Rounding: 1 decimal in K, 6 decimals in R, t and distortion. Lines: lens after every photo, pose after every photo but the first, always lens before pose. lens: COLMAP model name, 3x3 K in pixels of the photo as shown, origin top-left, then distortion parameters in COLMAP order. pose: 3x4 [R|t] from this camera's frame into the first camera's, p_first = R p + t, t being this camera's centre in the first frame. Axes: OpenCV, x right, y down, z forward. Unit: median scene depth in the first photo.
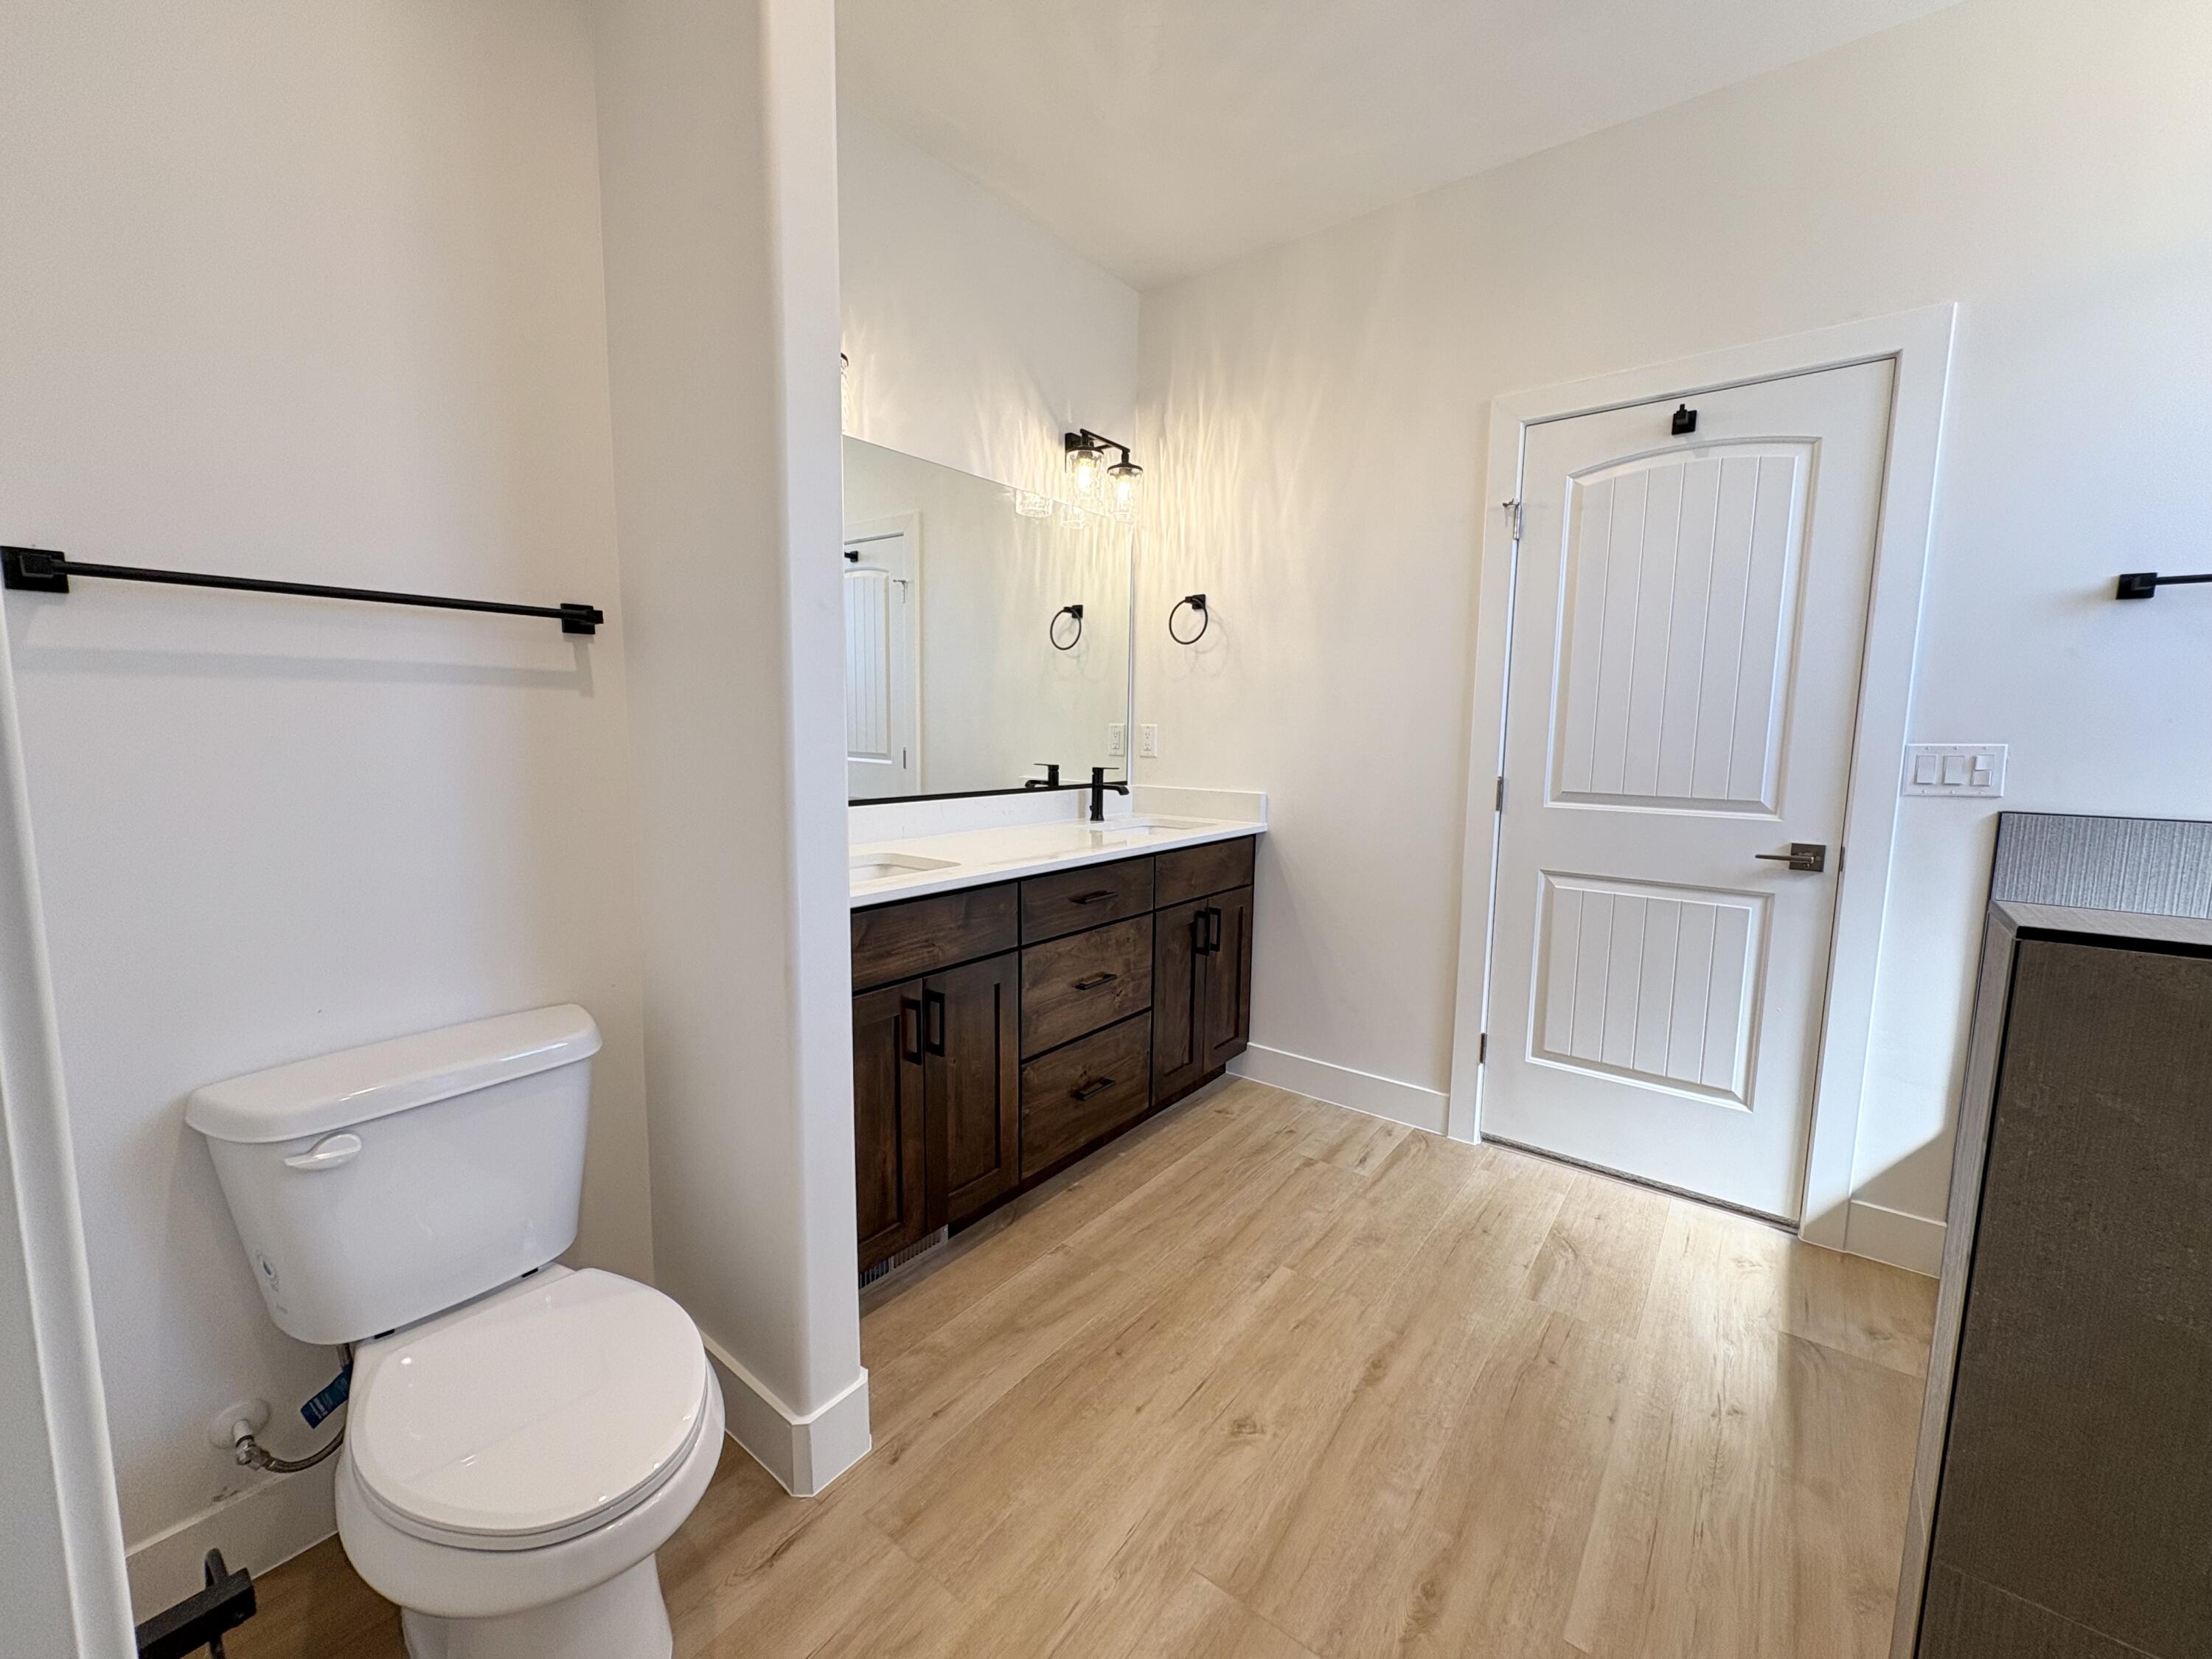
lens RADIAL K [[877.4, 0, 1108.2], [0, 877.4, 829.7], [0, 0, 1]] dist [-0.000144, 0.000375]
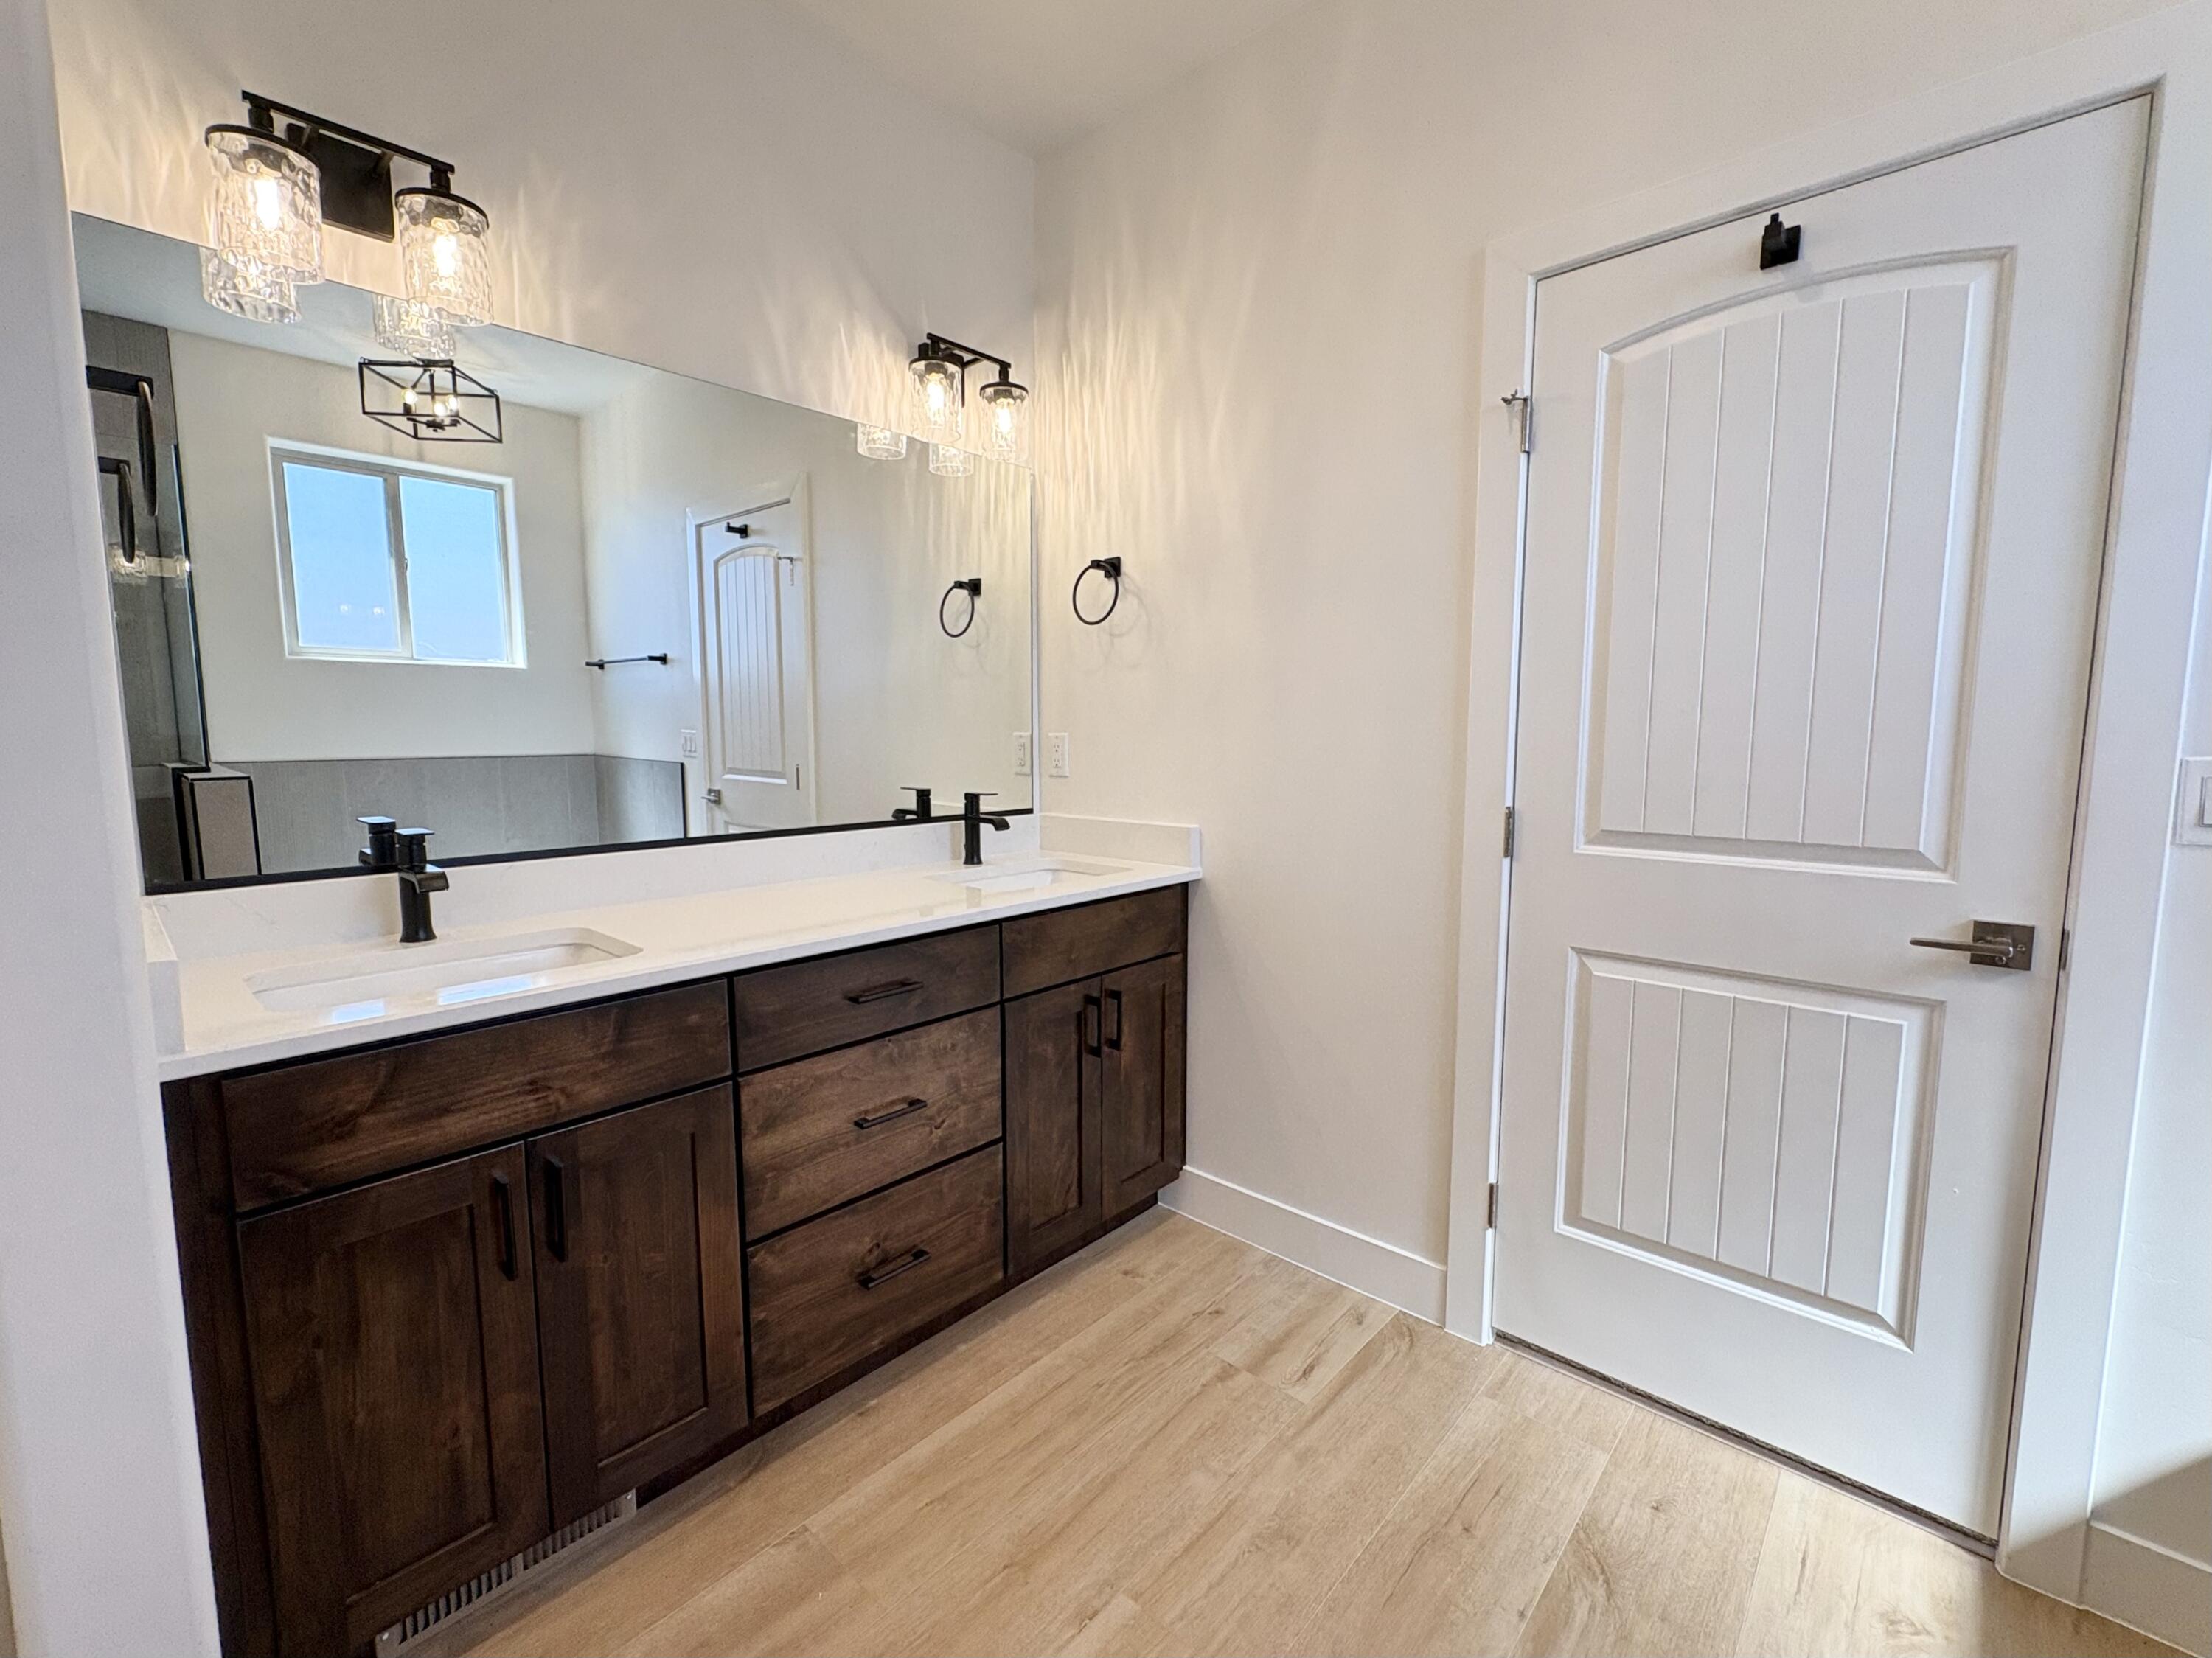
lens RADIAL K [[948.8, 0, 1106.0], [0, 948.8, 829.0], [0, 0, 1]] dist [-0.000018, 0.000046]
pose [[0.996890, -0.004691, -0.078663, 0.198993], [0.003660, 0.999906, -0.013251, -0.035514], [0.078718, 0.012922, 0.996813, 0.255052]]
